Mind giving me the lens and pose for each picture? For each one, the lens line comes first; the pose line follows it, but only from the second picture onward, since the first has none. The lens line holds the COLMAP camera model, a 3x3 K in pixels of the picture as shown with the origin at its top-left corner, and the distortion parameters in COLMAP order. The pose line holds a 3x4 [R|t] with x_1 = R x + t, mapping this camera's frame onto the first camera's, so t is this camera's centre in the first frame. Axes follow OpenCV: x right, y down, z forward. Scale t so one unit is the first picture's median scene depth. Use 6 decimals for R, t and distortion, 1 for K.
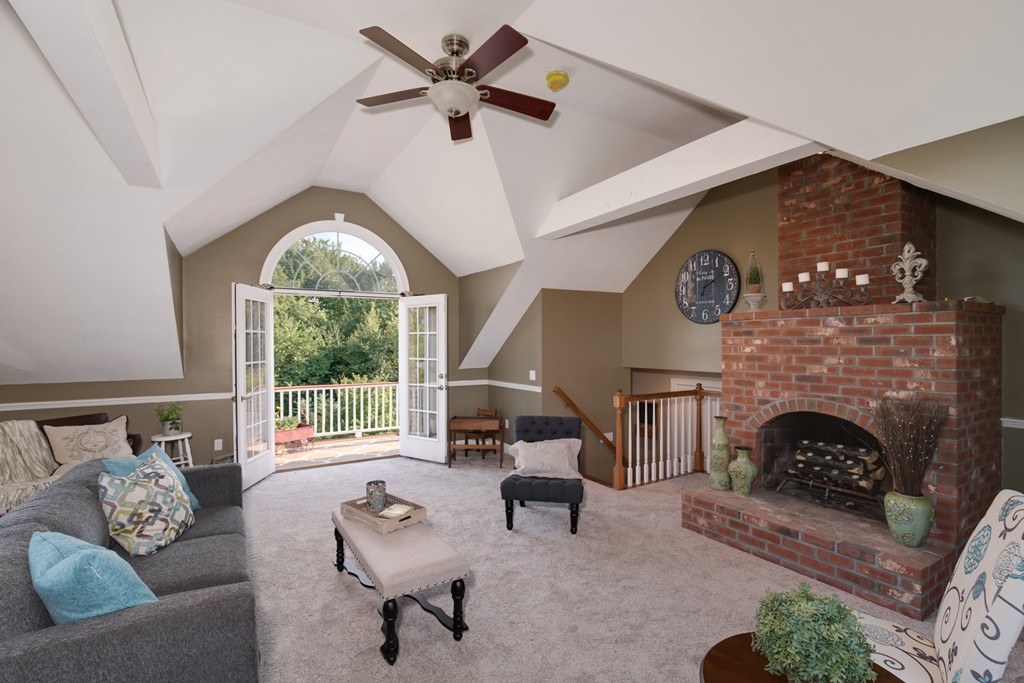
lens RADIAL K [[470.7, 0, 508.3], [0, 470.7, 344.3], [0, 0, 1]] dist [-0.003724, -0.000268]
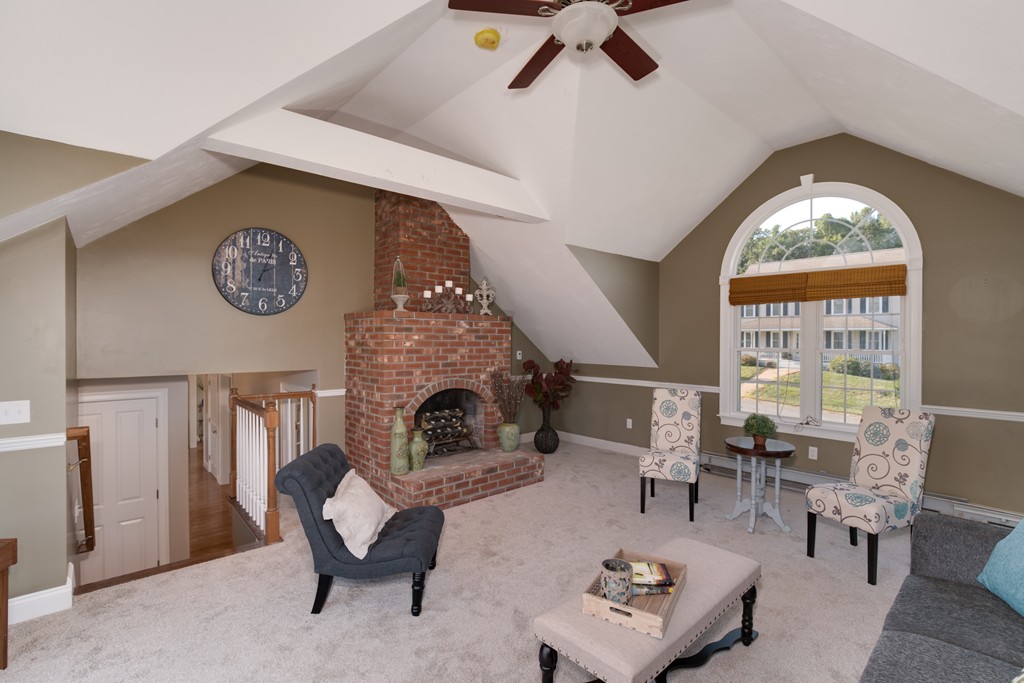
lens RADIAL K [[470.7, 0, 508.3], [0, 470.7, 344.3], [0, 0, 1]] dist [-0.003724, -0.000268]
pose [[-0.180074, -0.007316, 0.983626, -0.686381], [0.000394, 0.999972, 0.007509, 0.003724], [-0.983653, 0.001740, -0.180066, 1.004621]]
